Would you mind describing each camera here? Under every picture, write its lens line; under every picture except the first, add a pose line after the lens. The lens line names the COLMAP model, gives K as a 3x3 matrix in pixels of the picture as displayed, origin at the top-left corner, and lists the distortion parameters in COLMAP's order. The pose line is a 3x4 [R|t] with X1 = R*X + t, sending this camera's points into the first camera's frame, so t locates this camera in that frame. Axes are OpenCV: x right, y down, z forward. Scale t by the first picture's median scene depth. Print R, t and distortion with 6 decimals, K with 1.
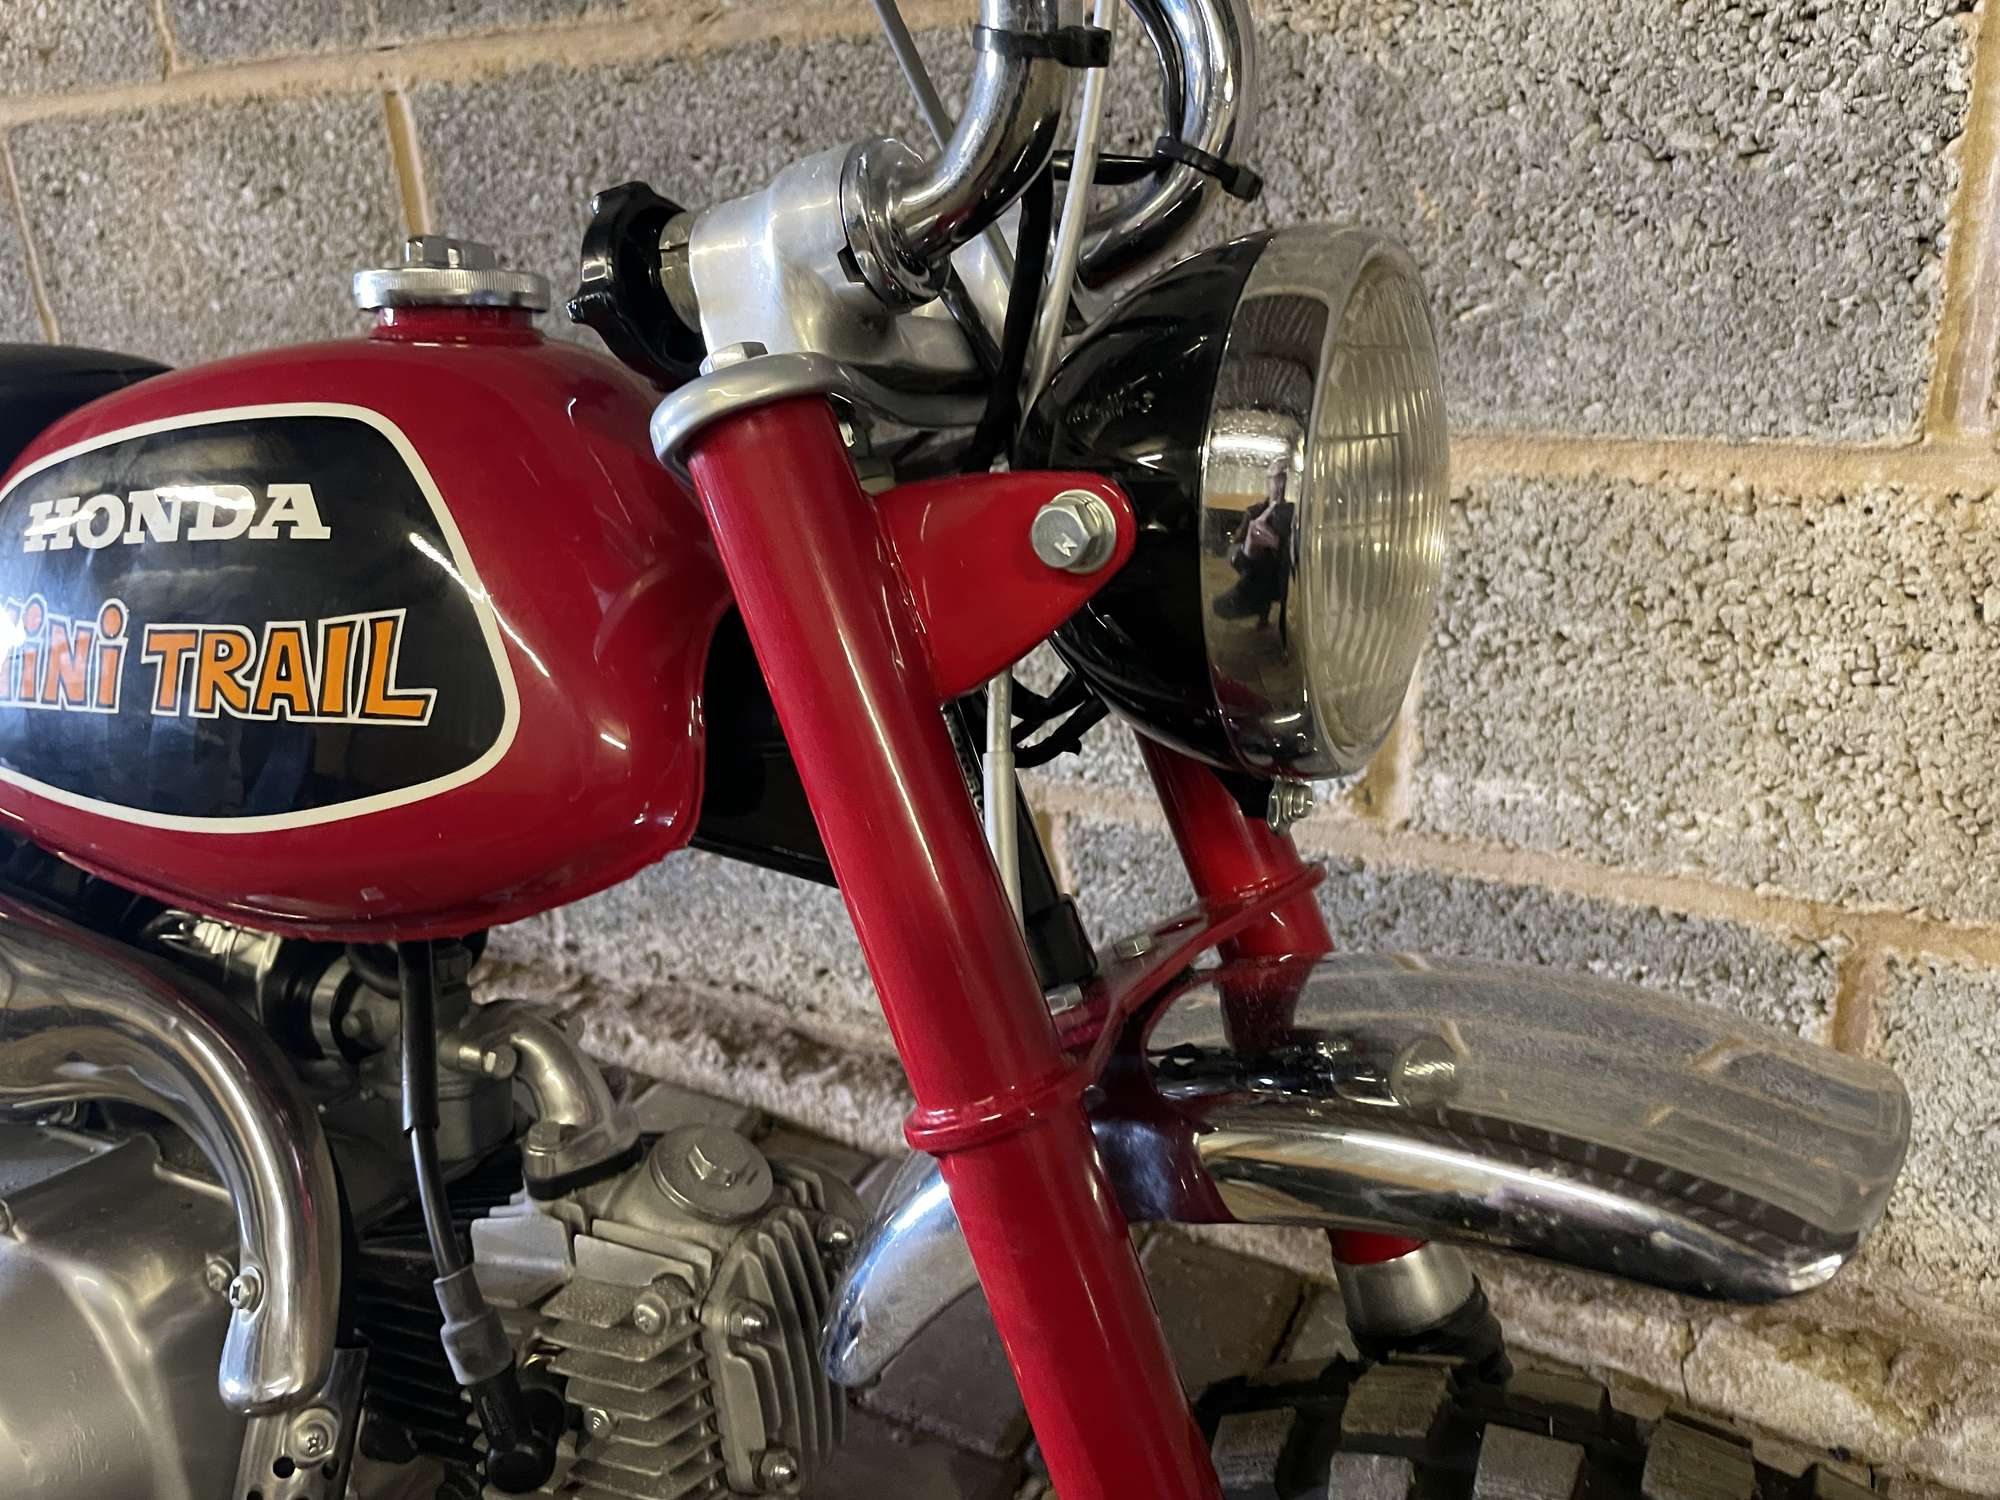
lens RADIAL K [[1534.1, 0, 977.4], [0, 1534.1, 723.2], [0, 0, 1]] dist [0.084833, -0.130665]
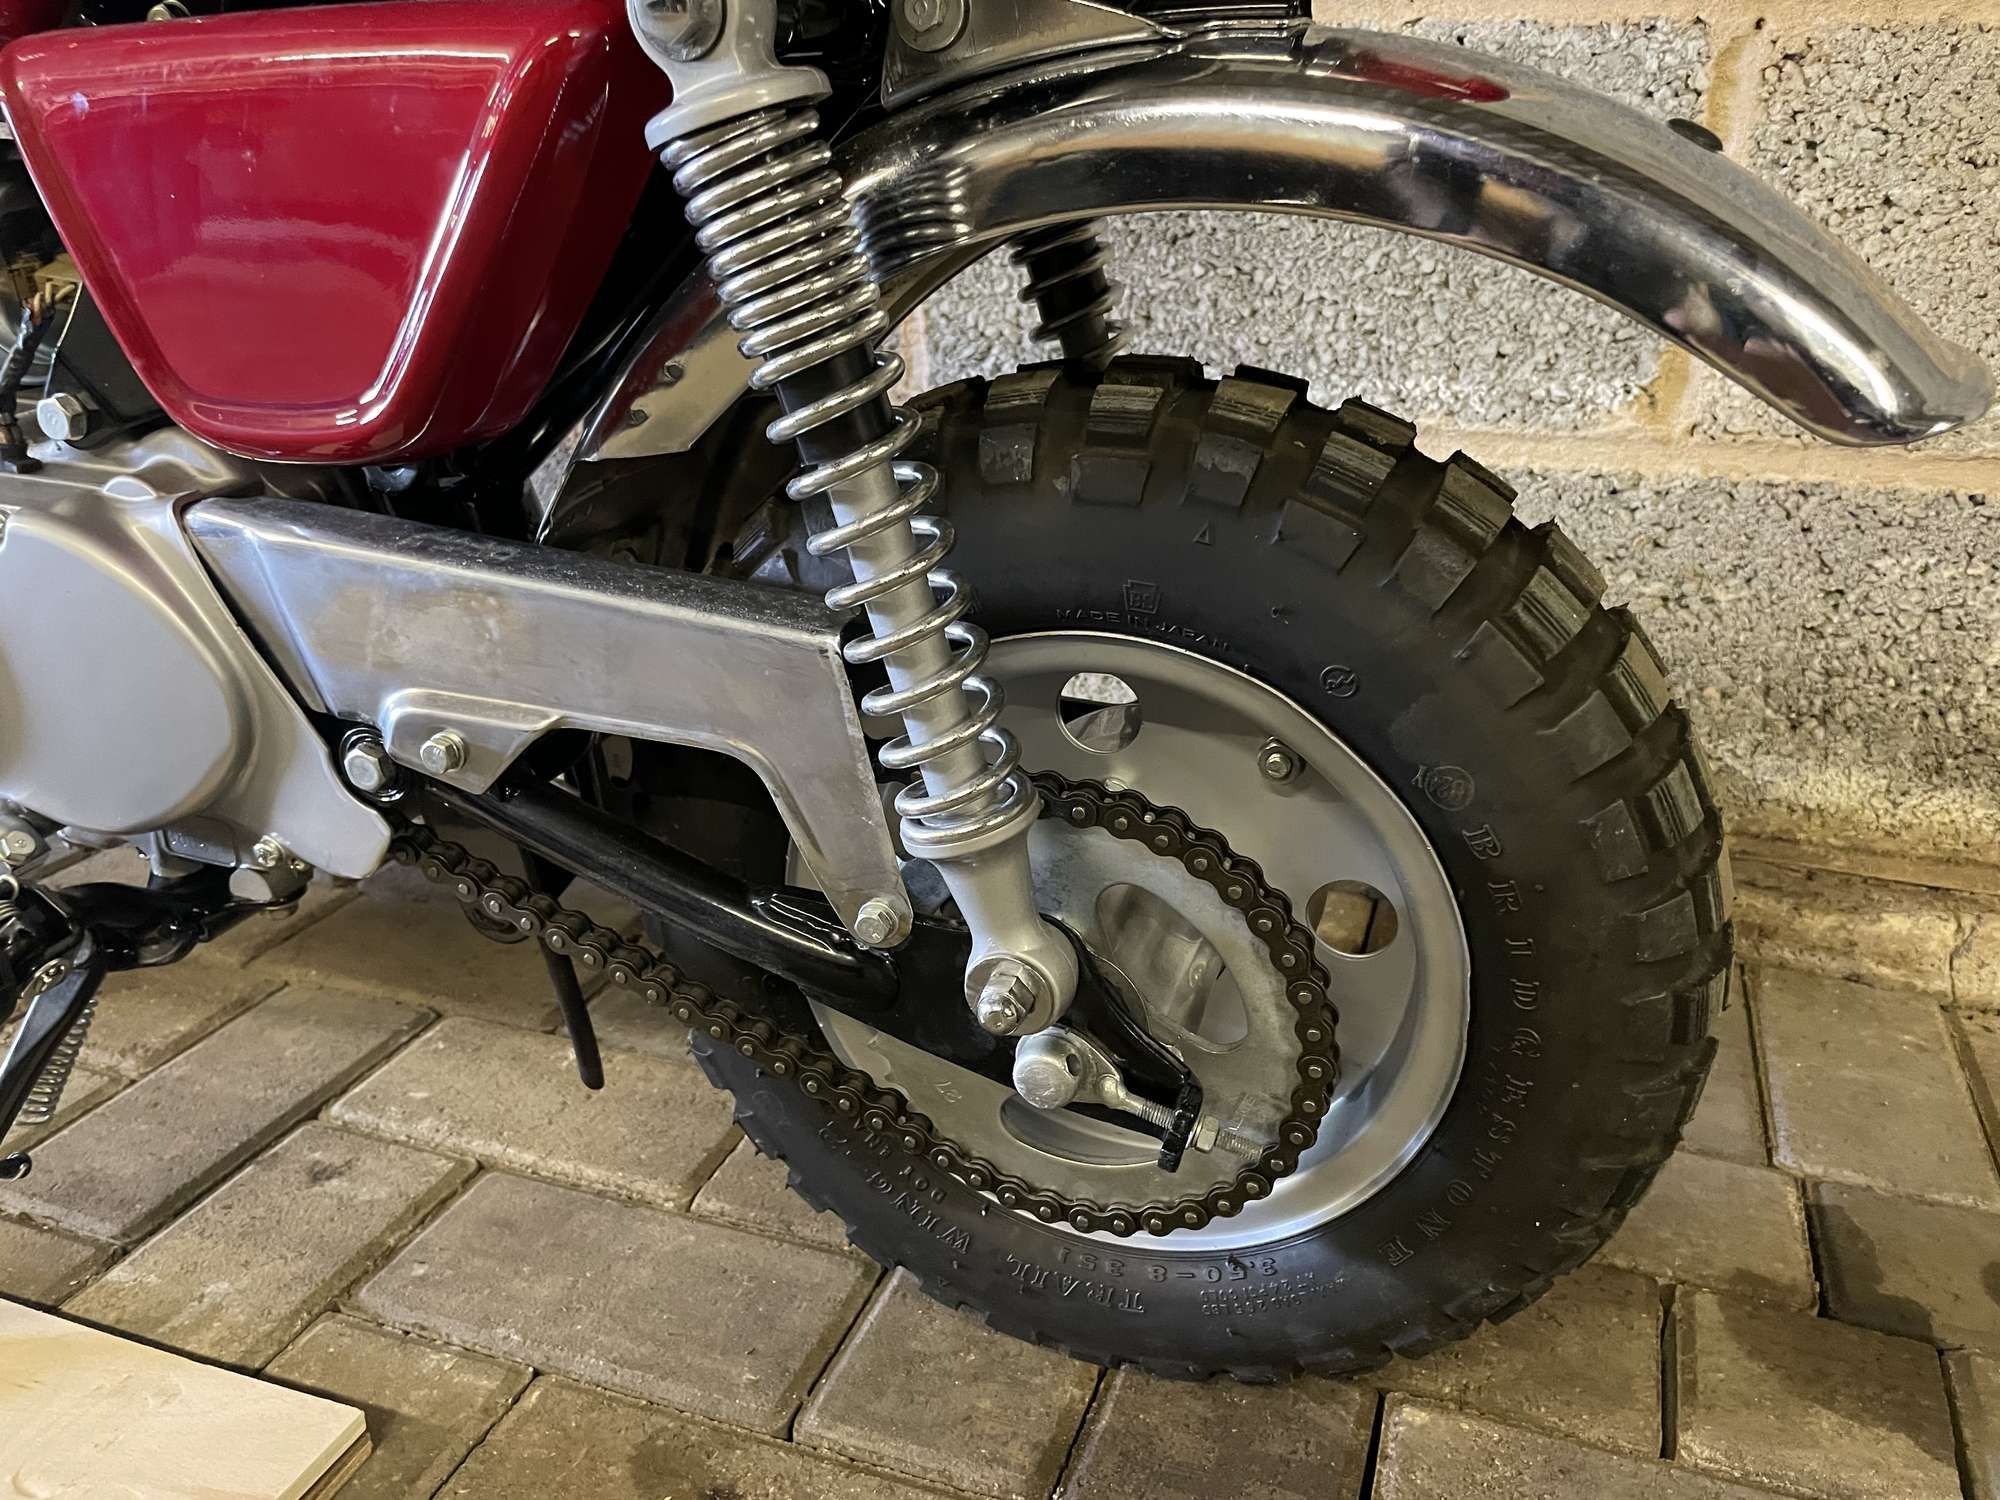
lens RADIAL K [[1534.1, 0, 1006.8], [0, 1534.1, 754.3], [0, 0, 1]] dist [0.084833, -0.130665]
pose [[0.985972, -0.003364, 0.166876, -0.328242], [0.002021, 0.999964, 0.008214, 0.274038], [-0.166897, -0.007761, 0.985944, 0.109503]]
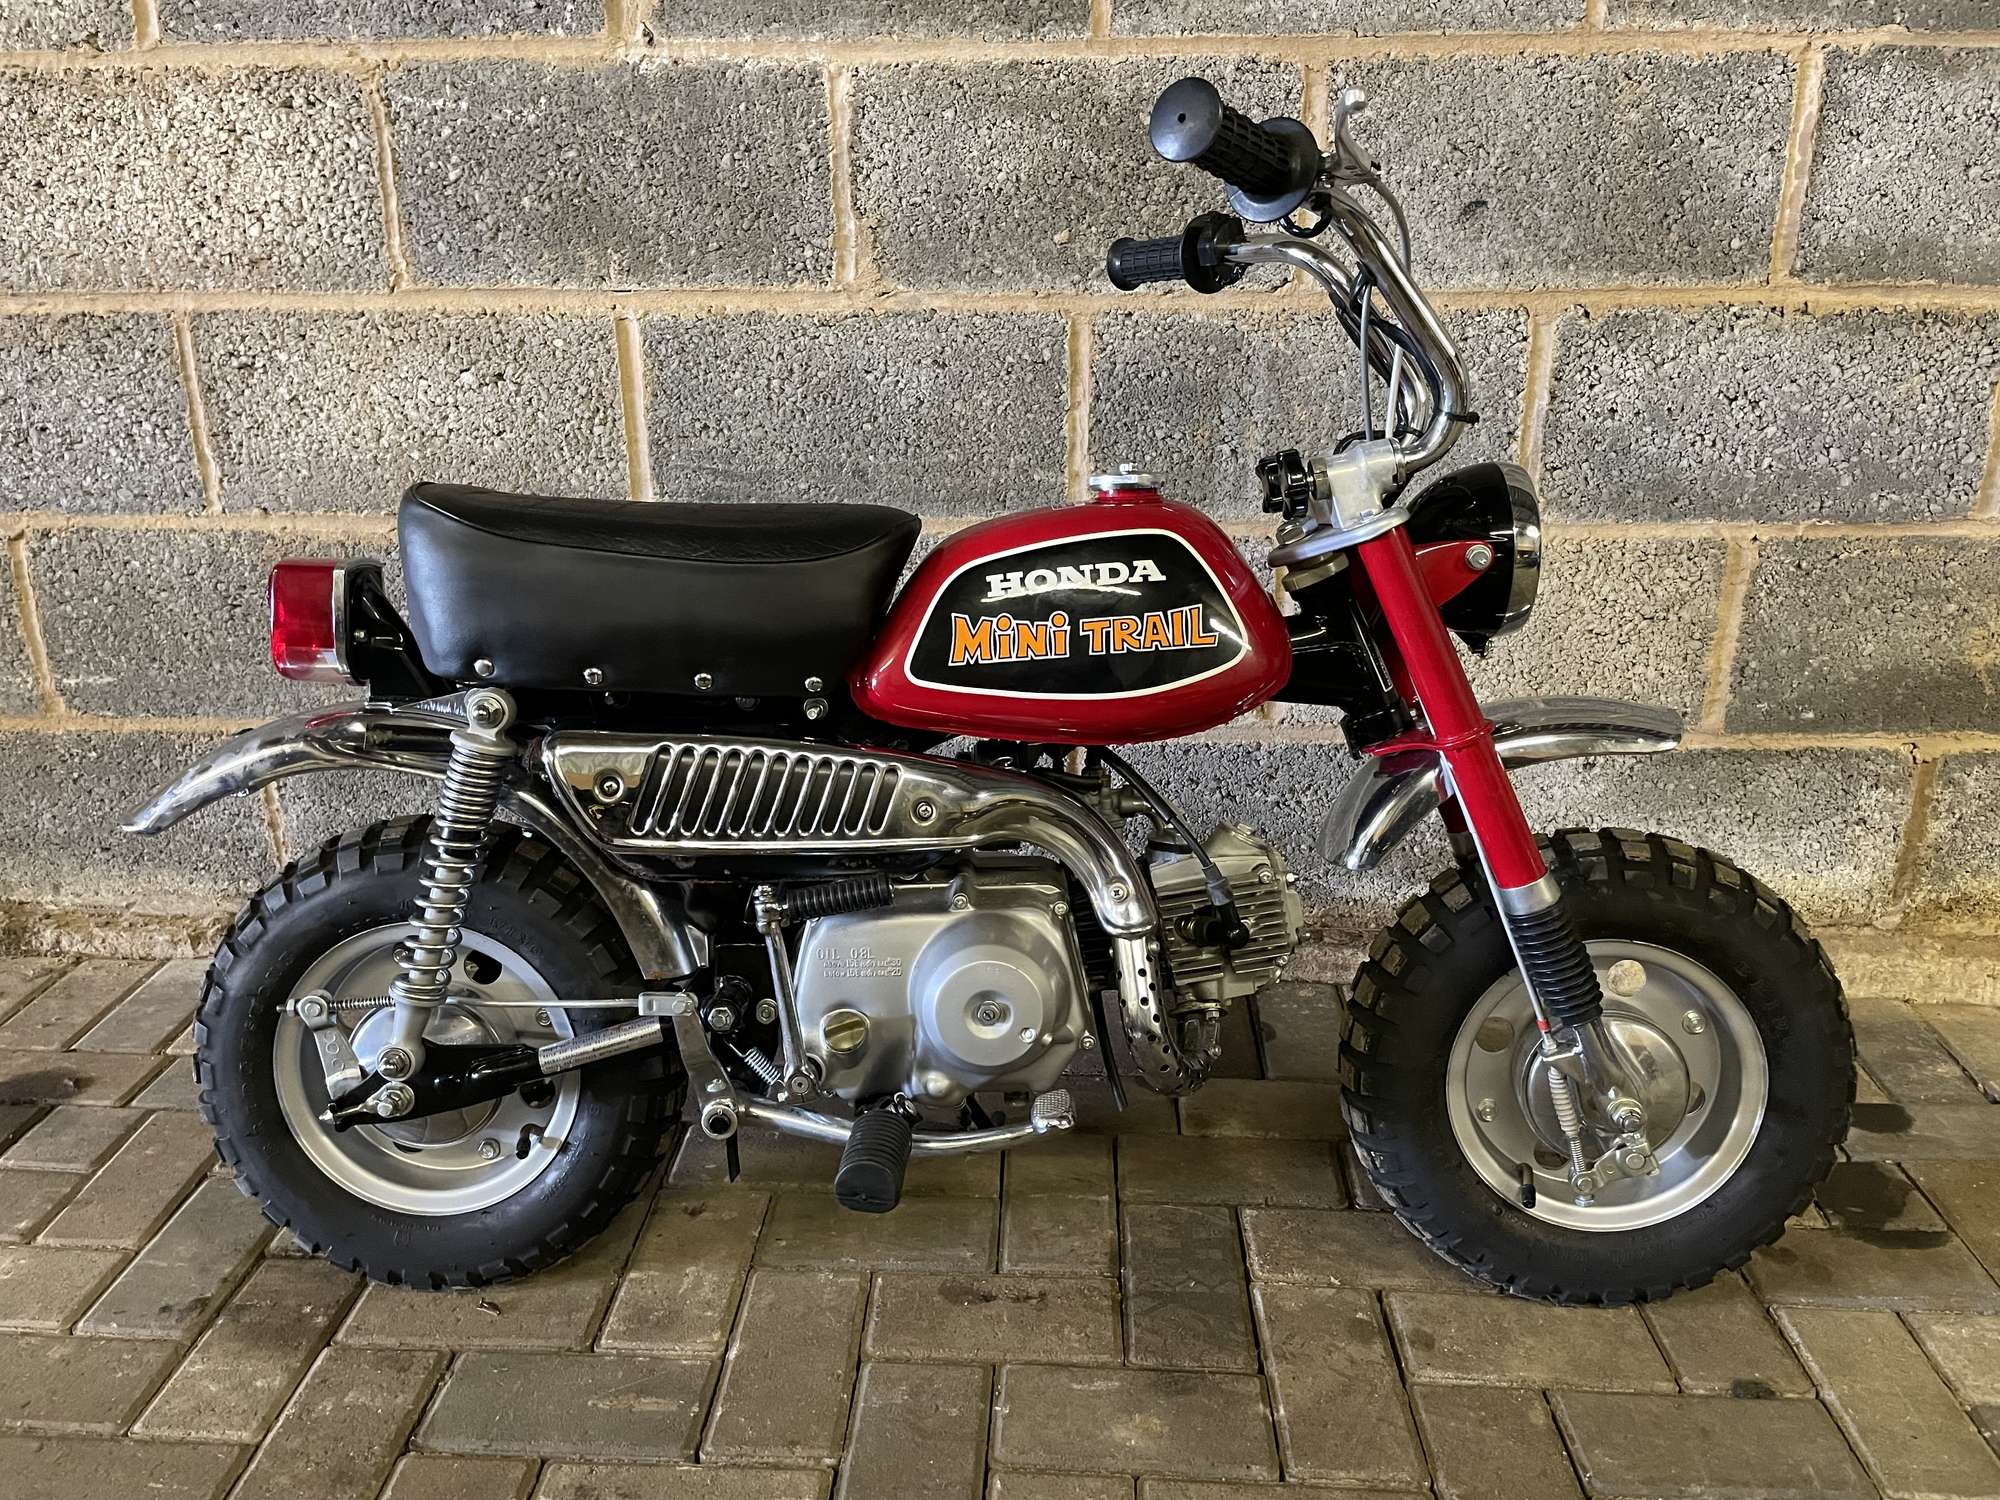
lens RADIAL K [[1534.1, 0, 993.0], [0, 1534.1, 728.7], [0, 0, 1]] dist [0.084833, -0.130665]
pose [[0.897226, -0.091480, 0.431991, -0.924249], [0.110621, 0.993675, -0.019332, 0.075489], [-0.427490, 0.065132, 0.901671, -0.609763]]
